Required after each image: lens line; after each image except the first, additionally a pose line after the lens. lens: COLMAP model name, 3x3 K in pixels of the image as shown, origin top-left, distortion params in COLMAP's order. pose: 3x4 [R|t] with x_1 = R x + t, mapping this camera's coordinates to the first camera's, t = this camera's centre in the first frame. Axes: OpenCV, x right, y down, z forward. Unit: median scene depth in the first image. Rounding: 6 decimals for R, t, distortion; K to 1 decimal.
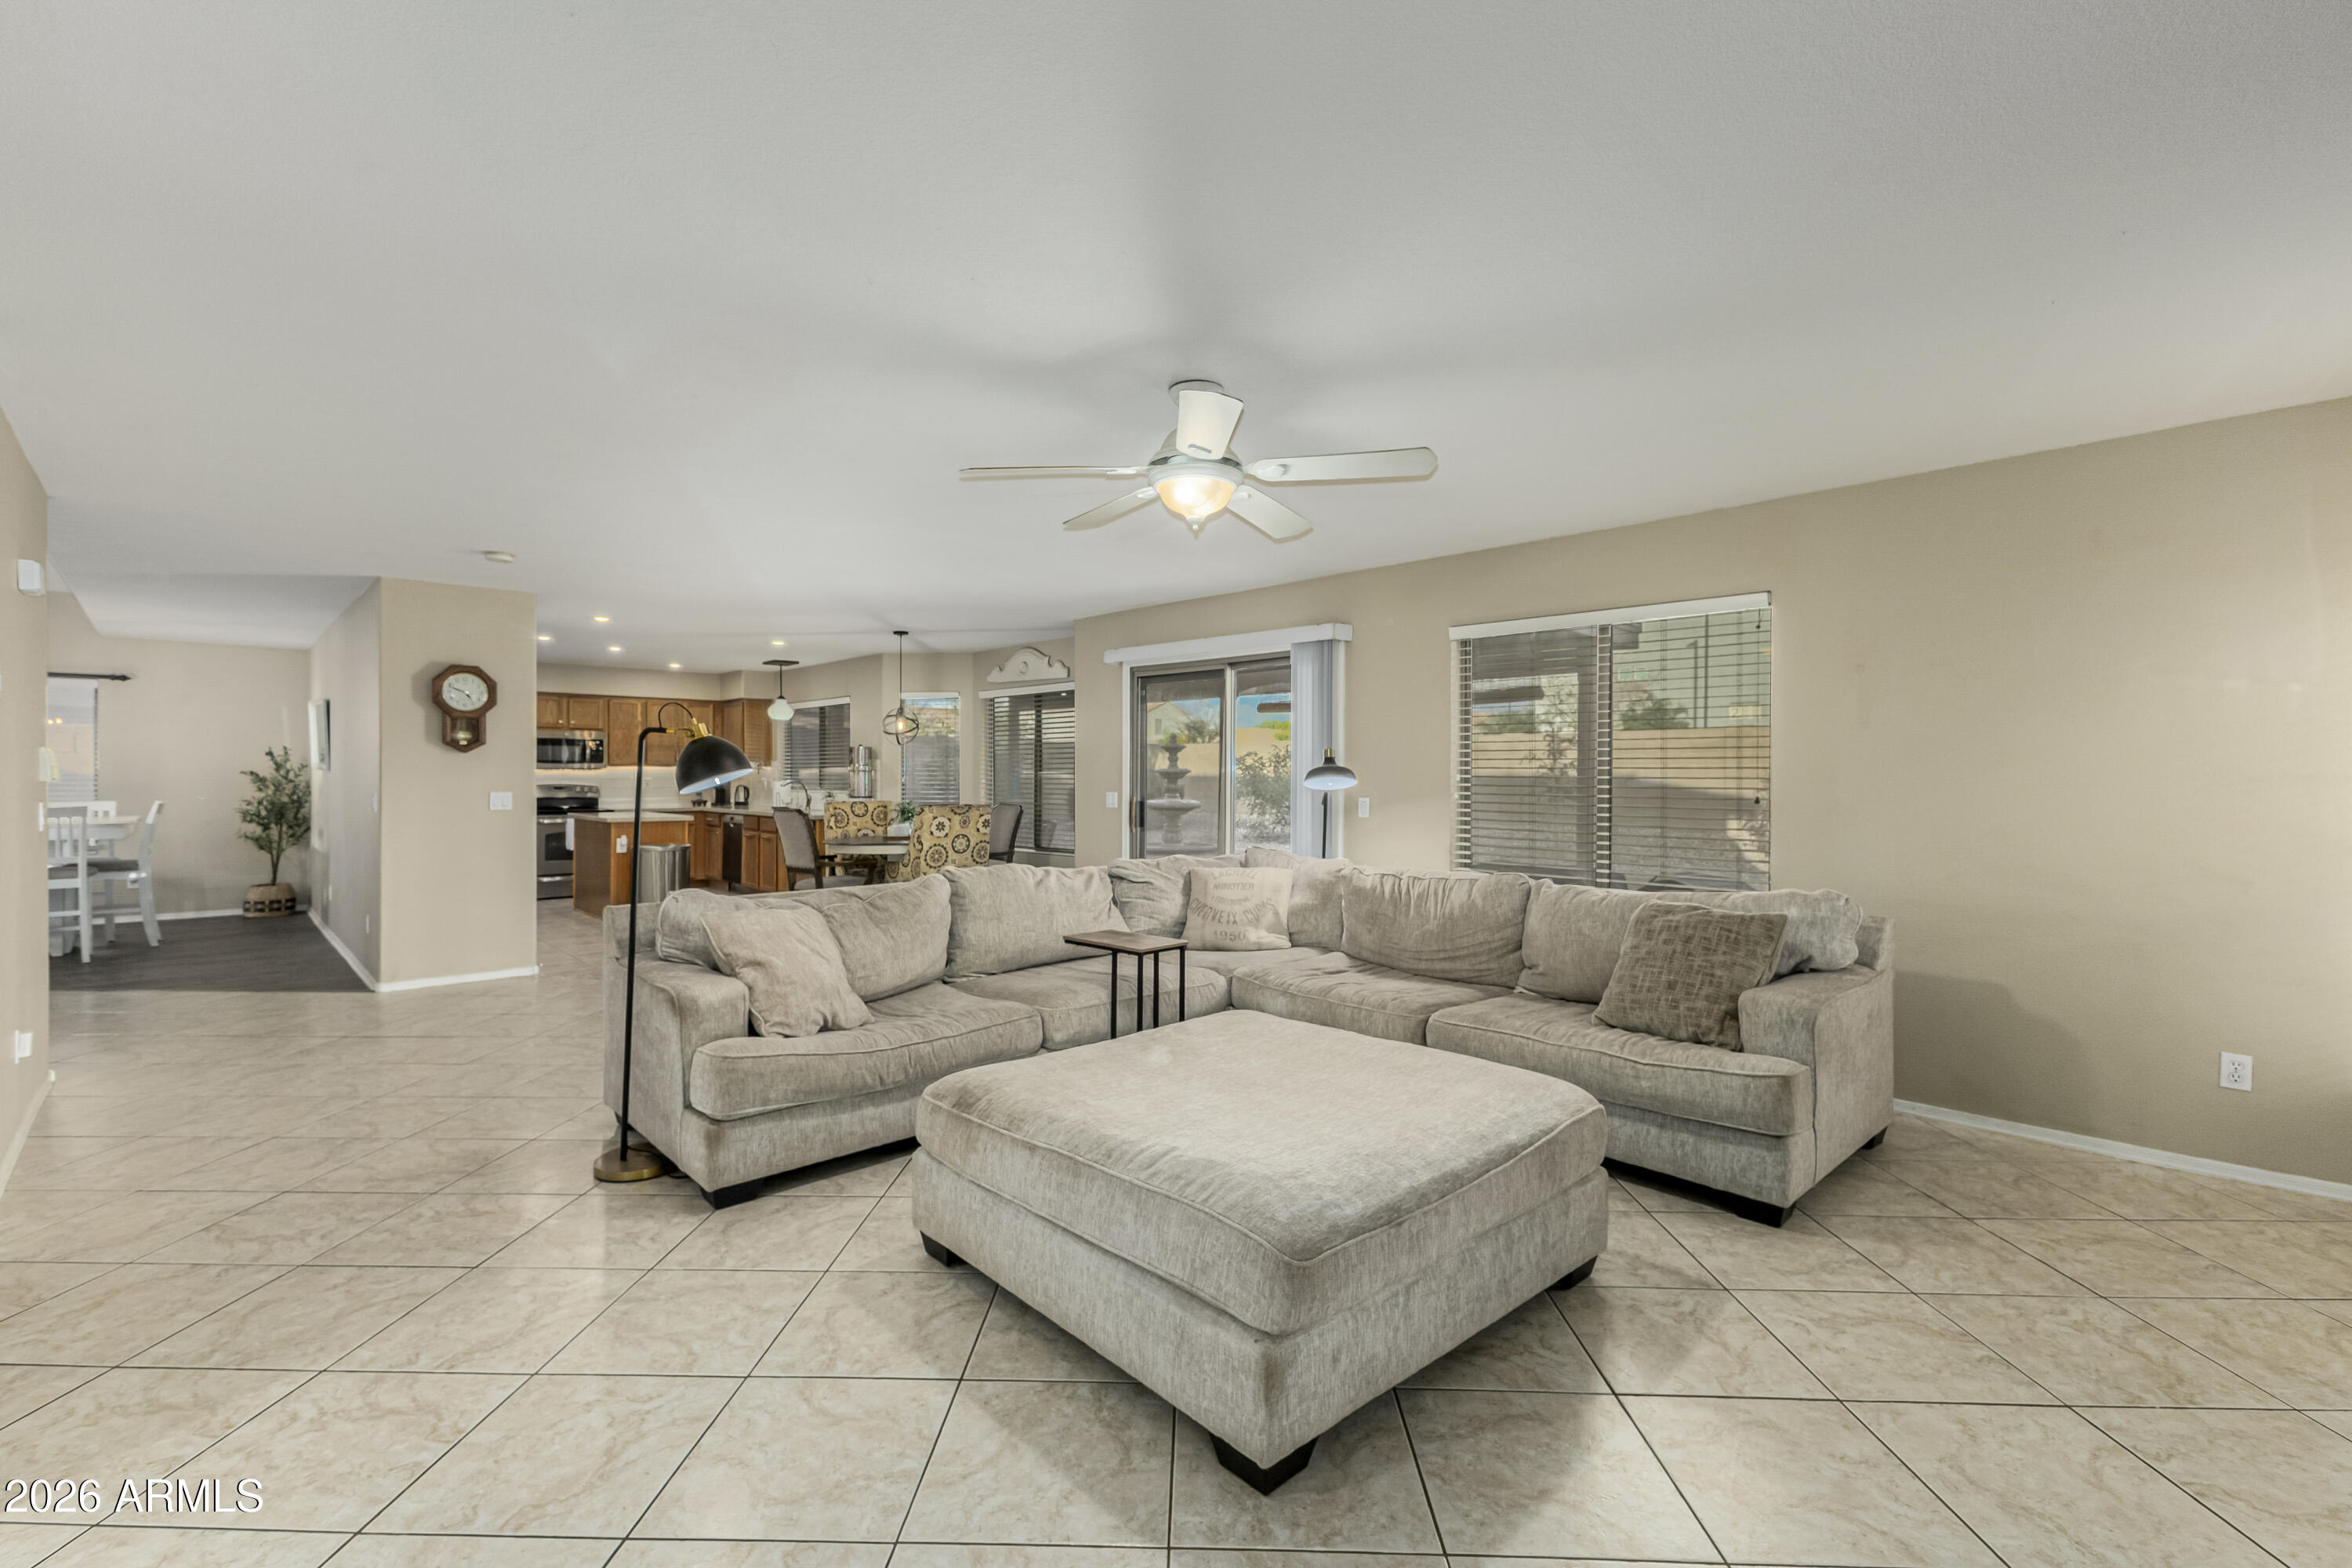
lens RADIAL K [[1028.9, 0, 1185.0], [0, 1028.9, 783.5], [0, 0, 1]] dist [0.017642, -0.005729]
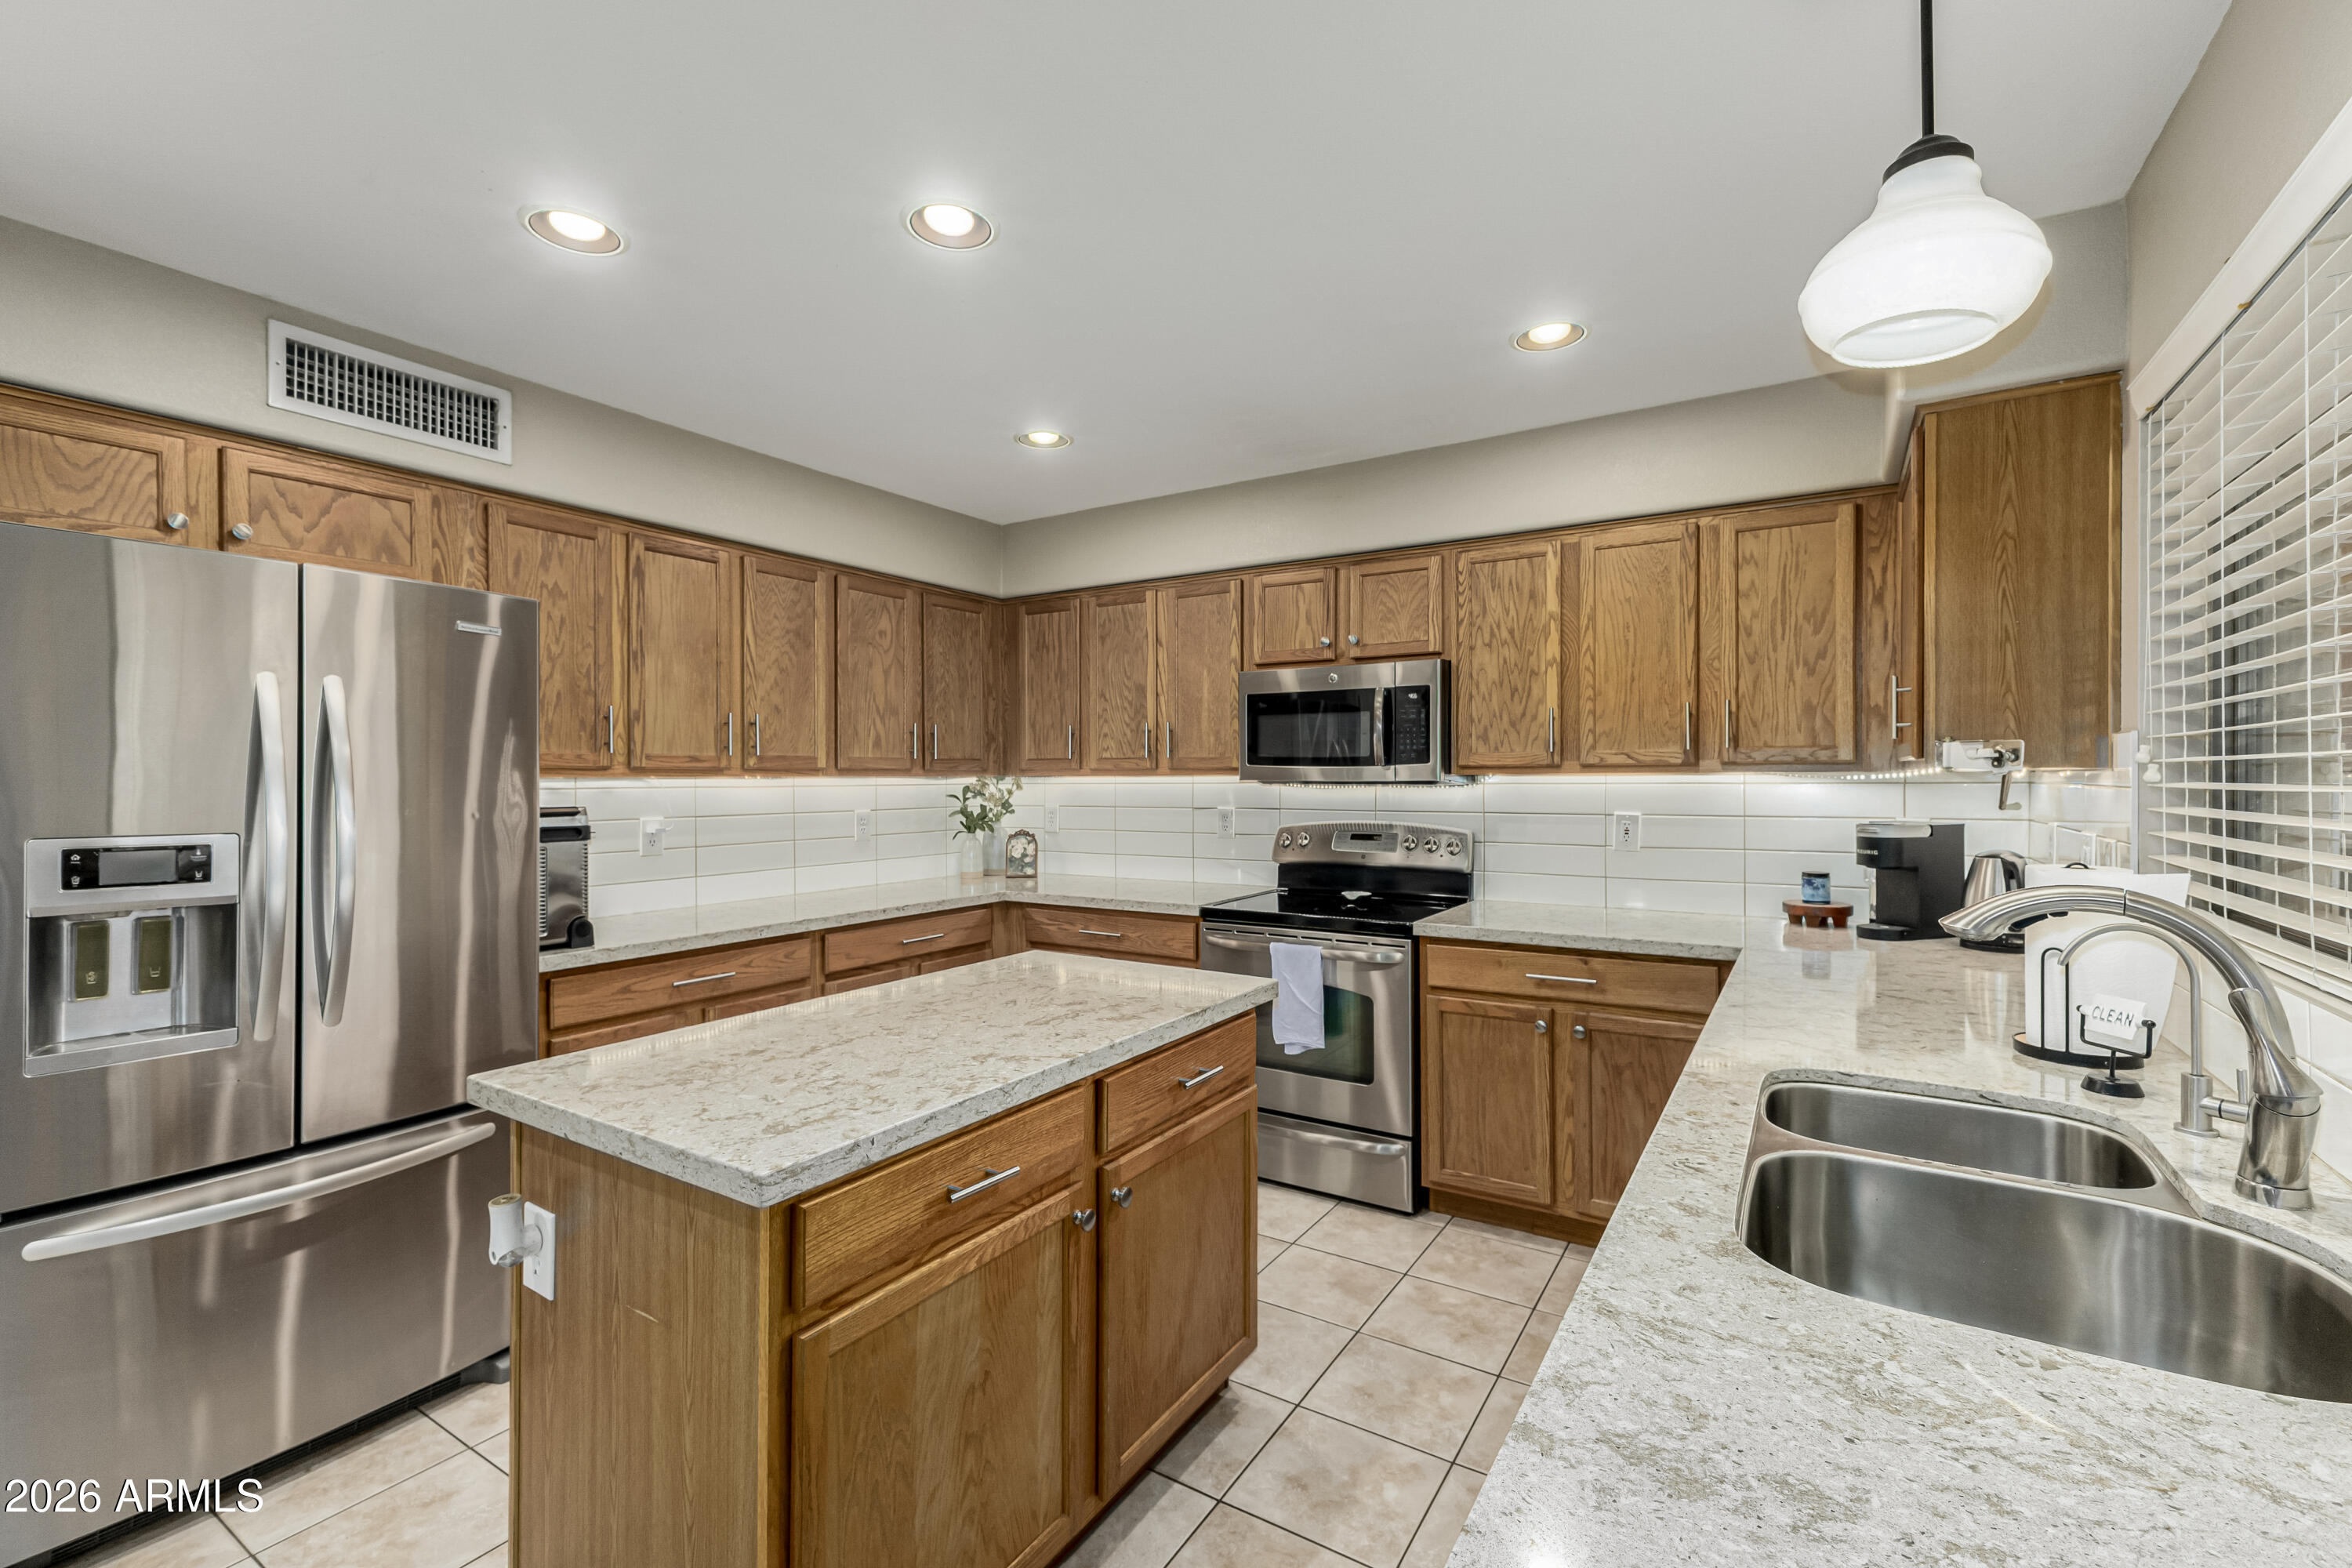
lens RADIAL K [[1028.9, 0, 1159.8], [0, 1028.9, 784.9], [0, 0, 1]] dist [0.017642, -0.005729]
pose [[0.242849, 0.002595, -0.970061, -0.334860], [-0.004954, 0.999987, 0.001434, -0.015591], [0.970052, 0.004457, 0.242858, 0.987985]]
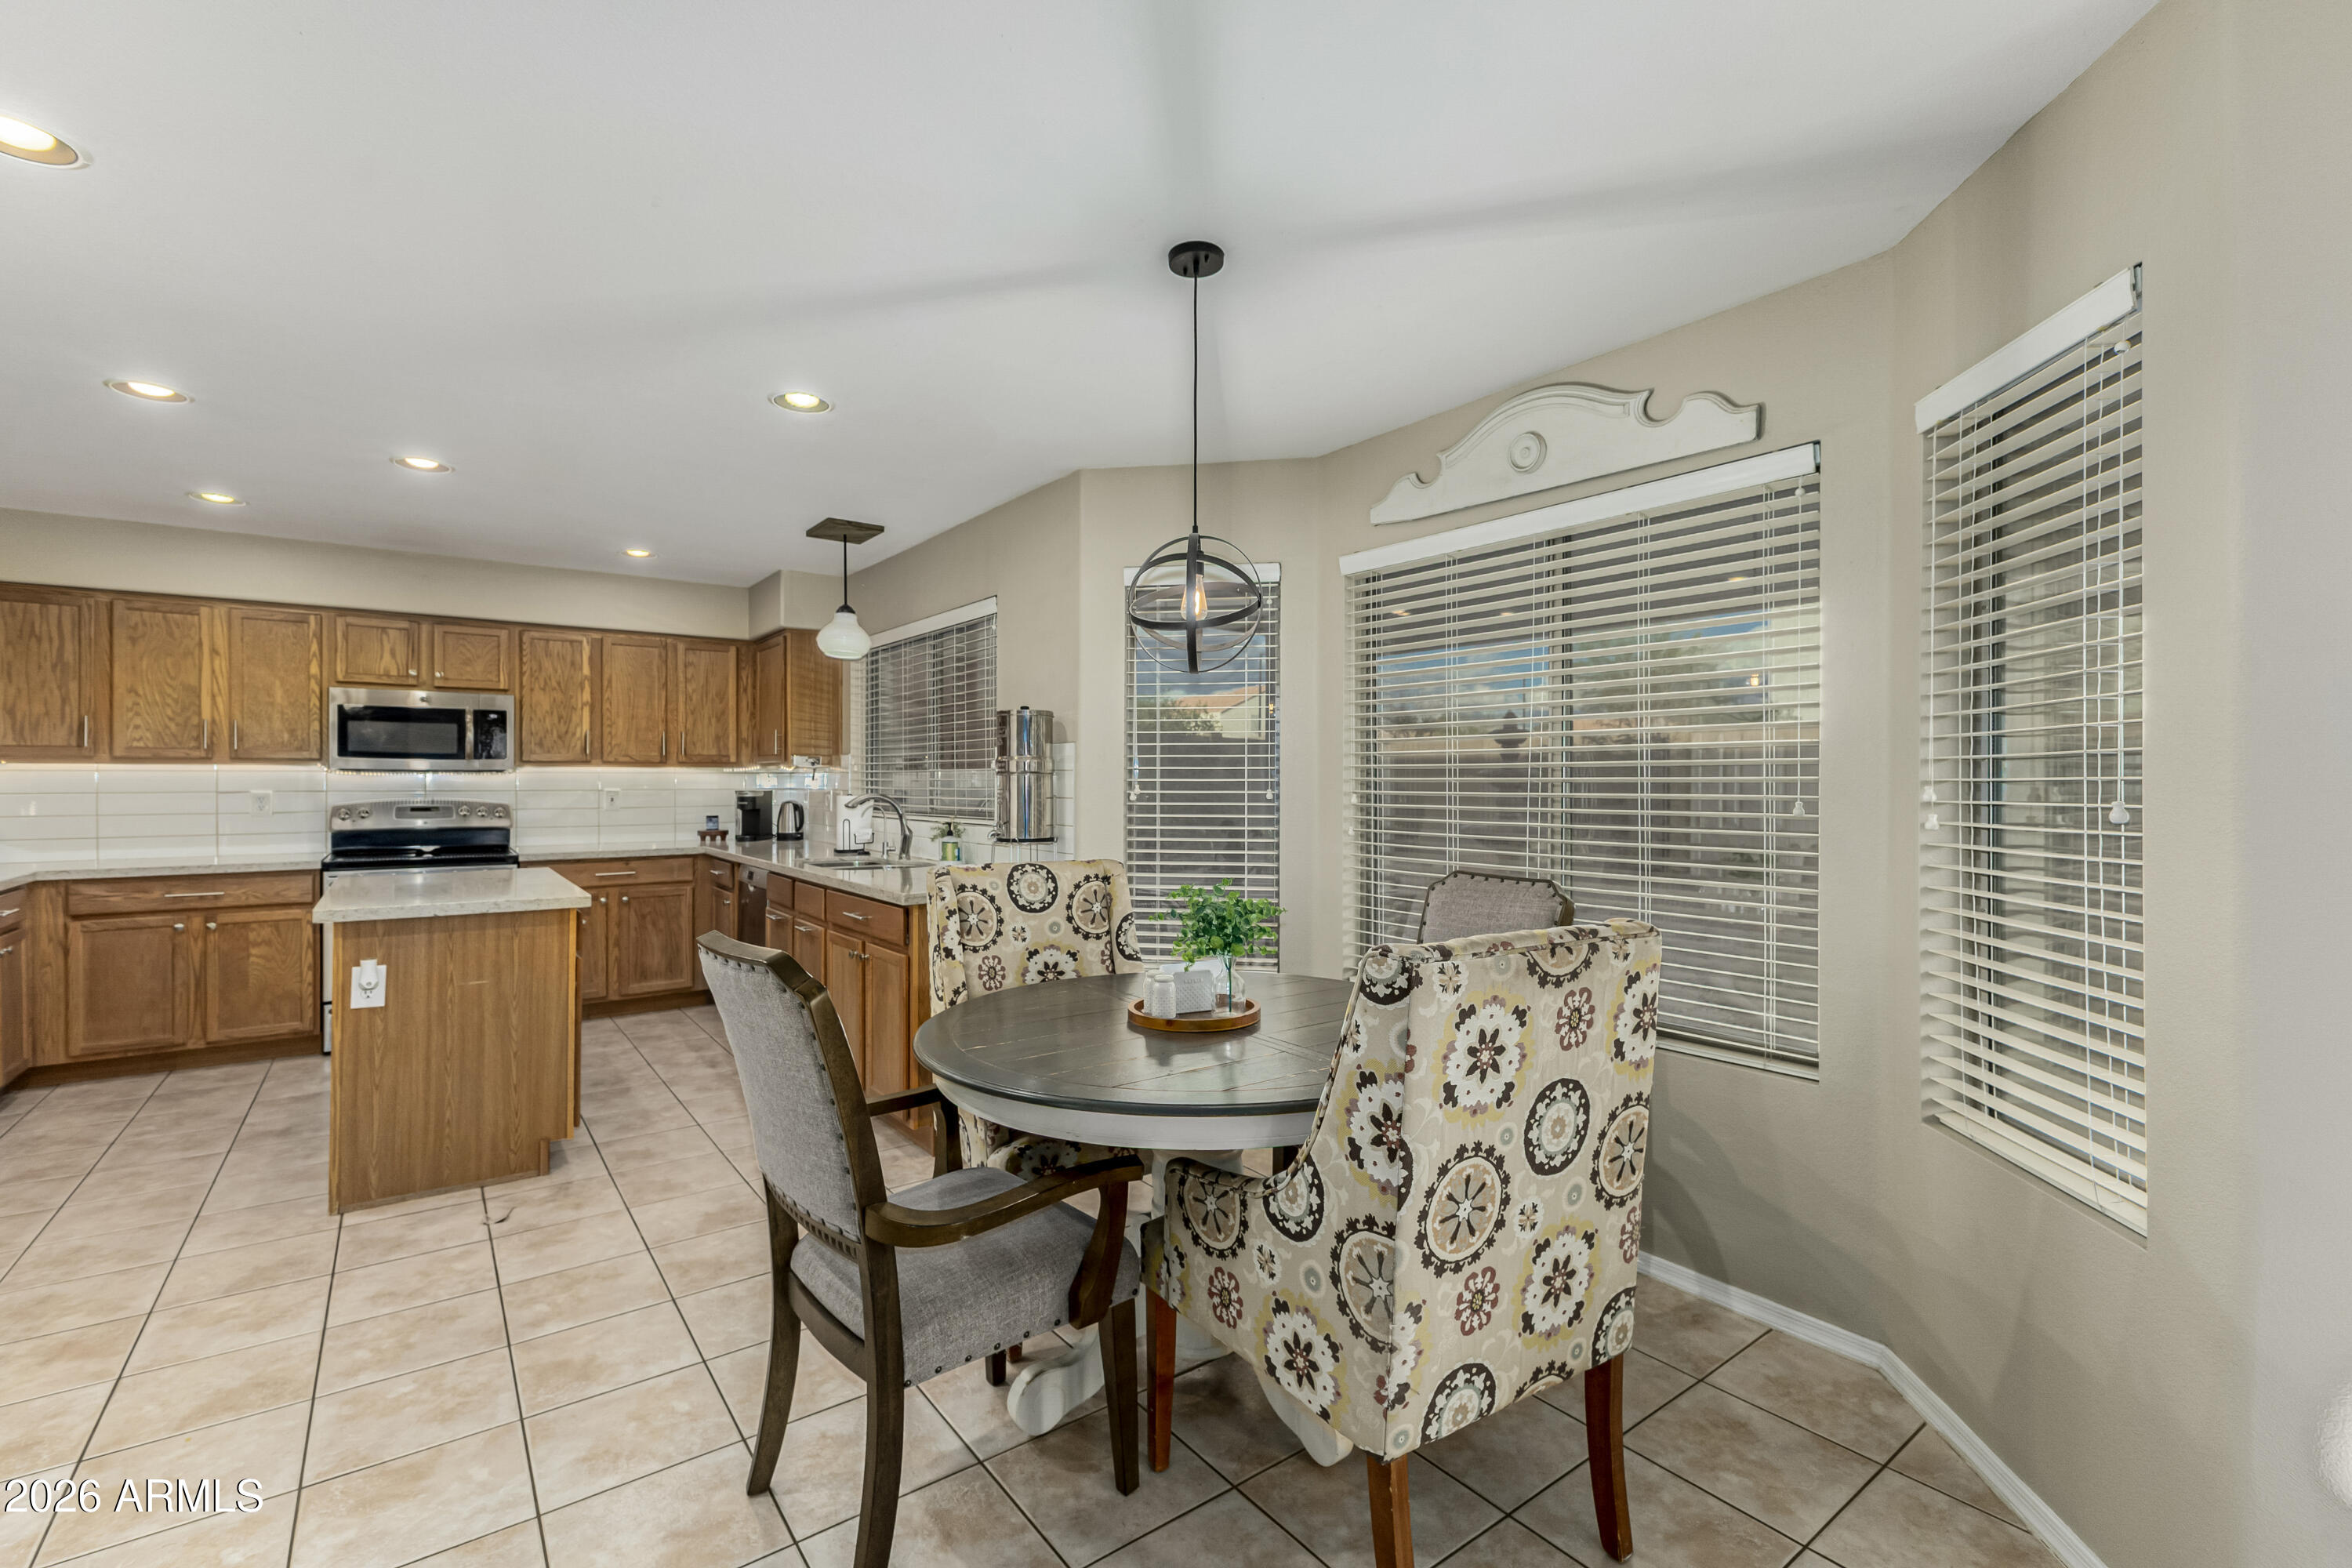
lens RADIAL K [[1028.9, 0, 1184.5], [0, 1028.9, 780.7], [0, 0, 1]] dist [0.017642, -0.005729]
pose [[0.993099, -0.001572, -0.117268, -0.216634], [0.000733, 0.999974, -0.007193, -0.006583], [0.117276, 0.007058, 0.993074, 0.640848]]
